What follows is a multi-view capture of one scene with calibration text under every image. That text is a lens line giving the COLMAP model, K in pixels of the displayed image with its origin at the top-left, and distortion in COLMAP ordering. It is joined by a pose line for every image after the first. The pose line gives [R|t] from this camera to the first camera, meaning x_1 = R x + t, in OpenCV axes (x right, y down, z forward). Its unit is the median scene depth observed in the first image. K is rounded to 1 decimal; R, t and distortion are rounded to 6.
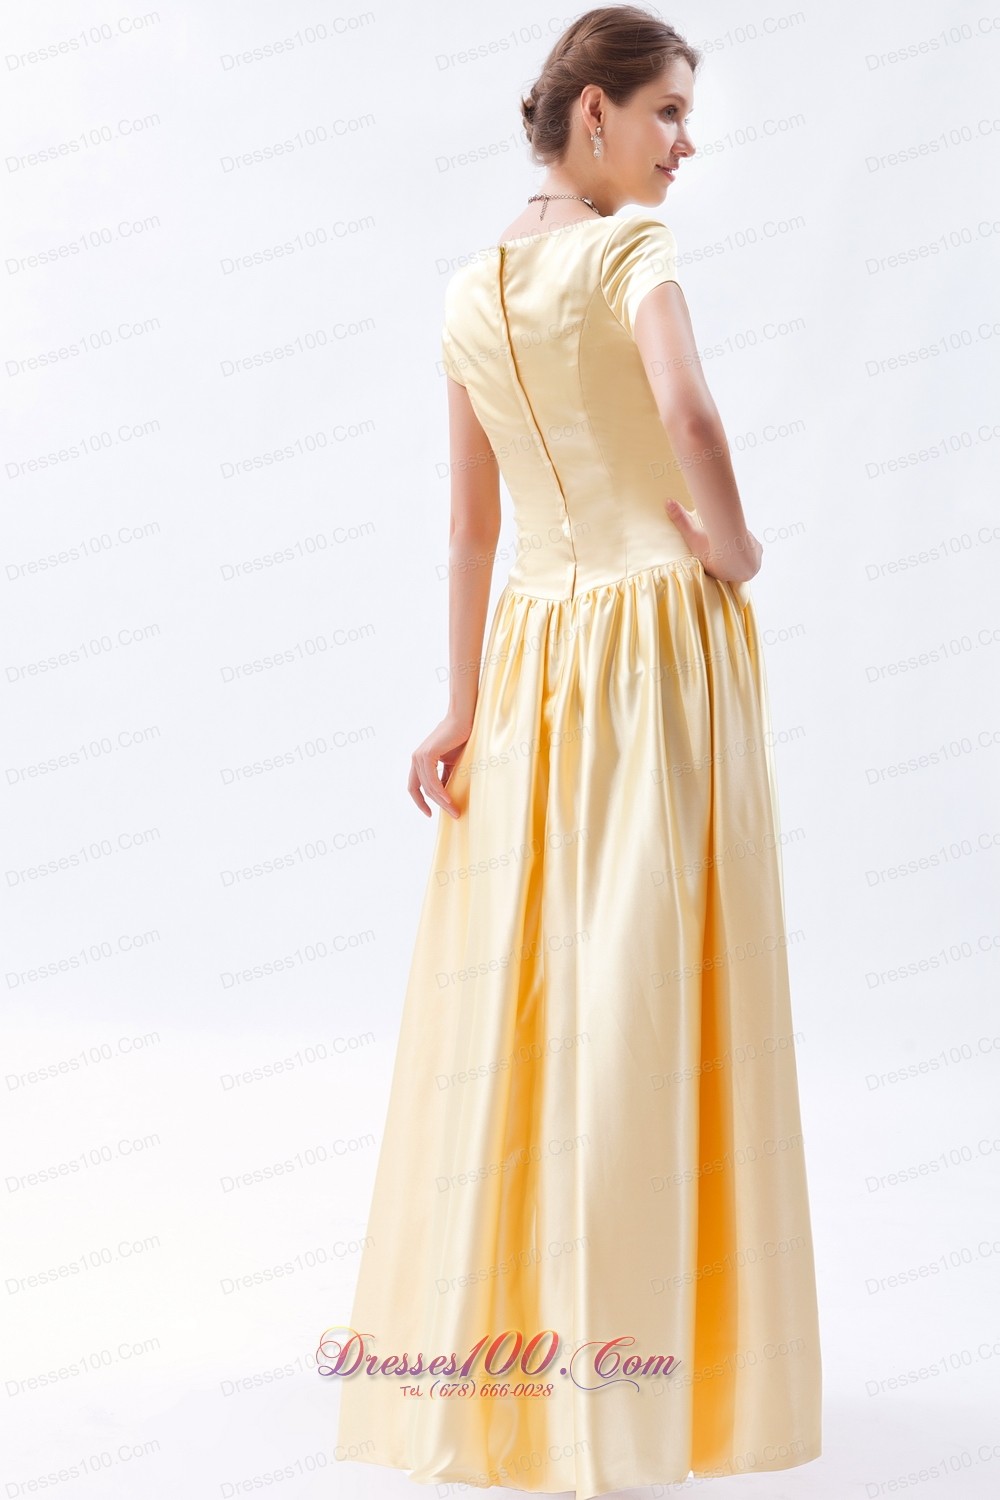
lens RADIAL K [[2373.3, 0, 500.0], [0, 2373.3, 750.0], [0, 0, 1]] dist [0.005504, -0.043613]
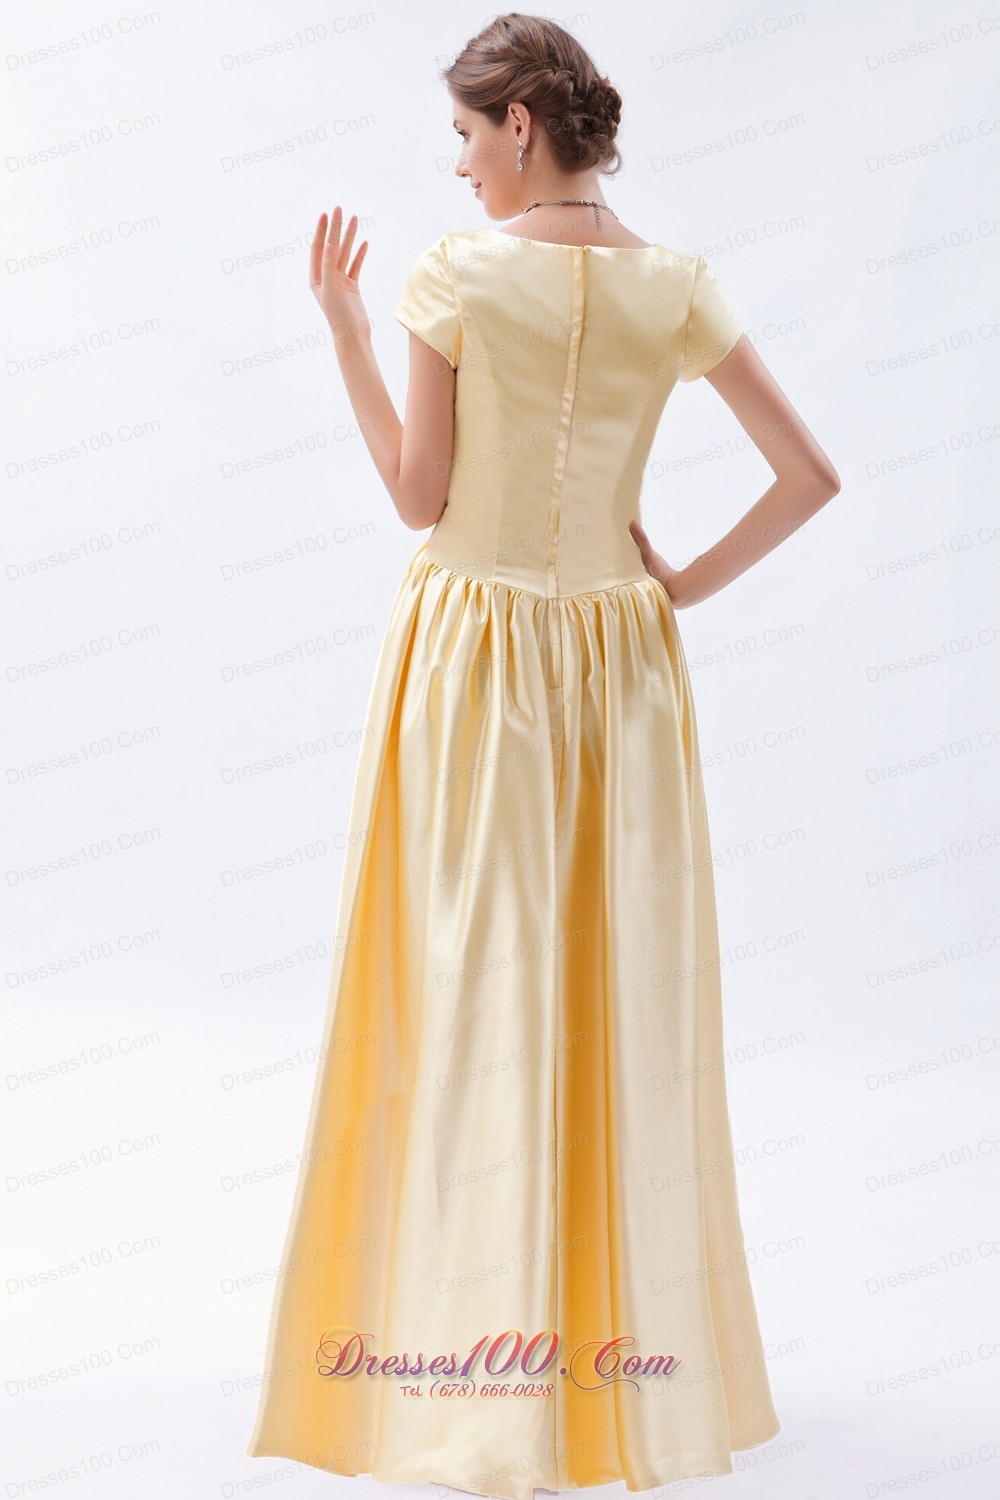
lens RADIAL K [[2373.3, 0, 500.0], [0, 2373.3, 750.0], [0, 0, 1]] dist [0.005504, -0.043613]
pose [[1.000000, -0.000129, -0.000014, 0.000008], [0.000129, 1.000000, -0.000137, 0.128915], [0.000014, 0.000137, 1.000000, -0.000129]]
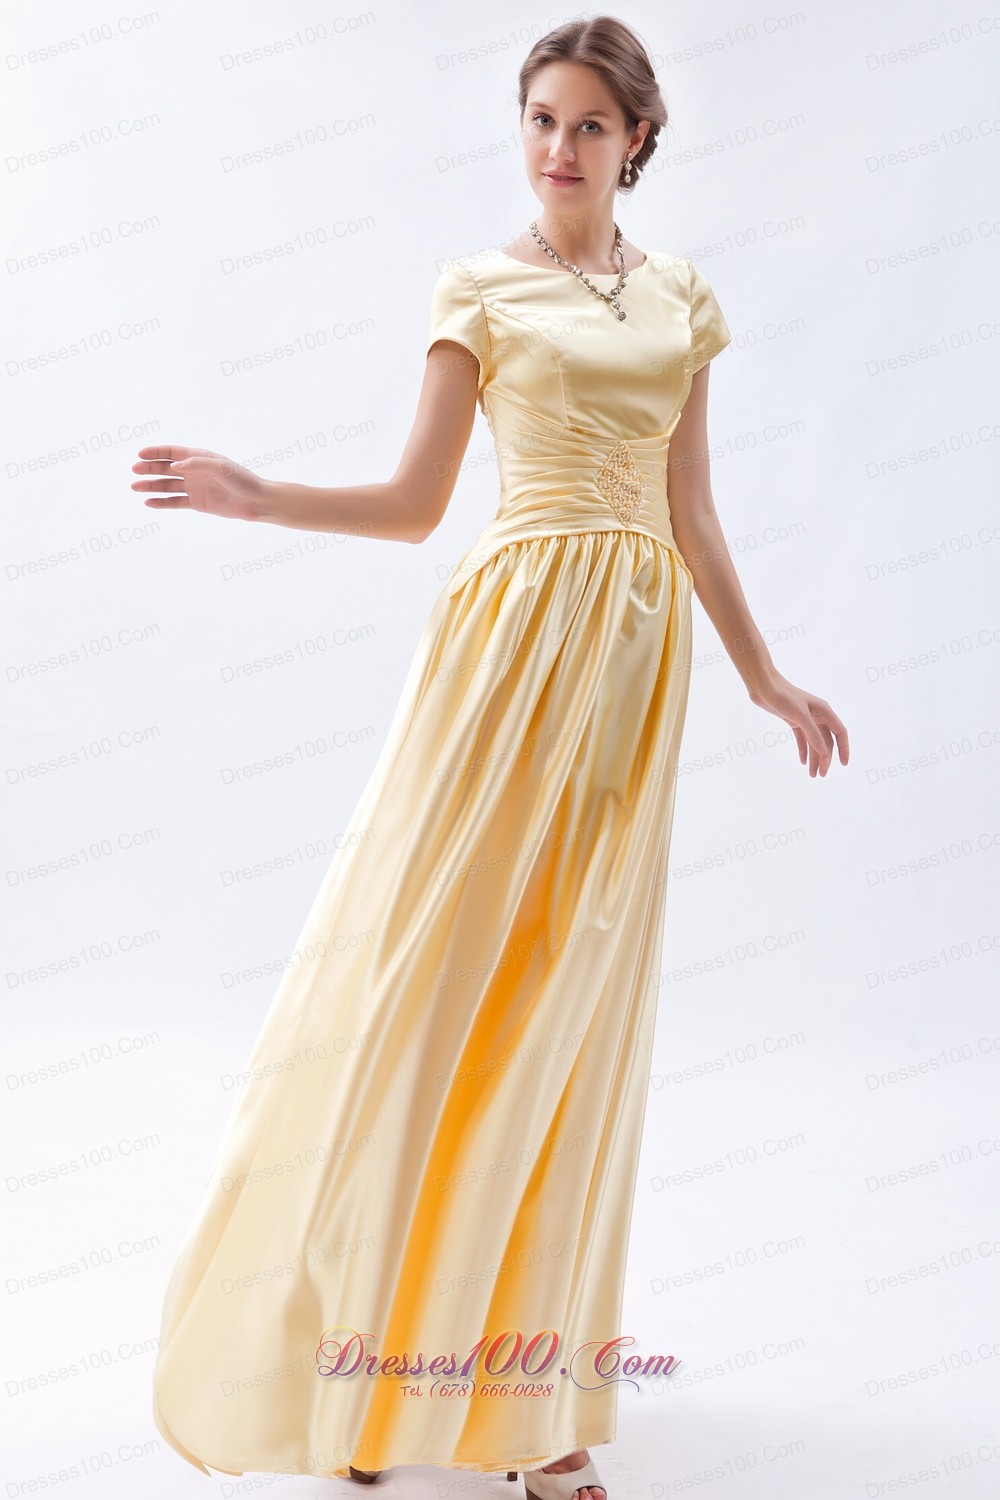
lens RADIAL K [[2373.7, 0, 500.0], [0, 2373.7, 750.0], [0, 0, 1]] dist [-0.000739, 0.021786]
pose [[1.000000, 0.000101, -0.000037, 0.000019], [-0.000101, 1.000000, 0.000170, 0.257495], [0.000037, -0.000170, 1.000000, -0.000053]]
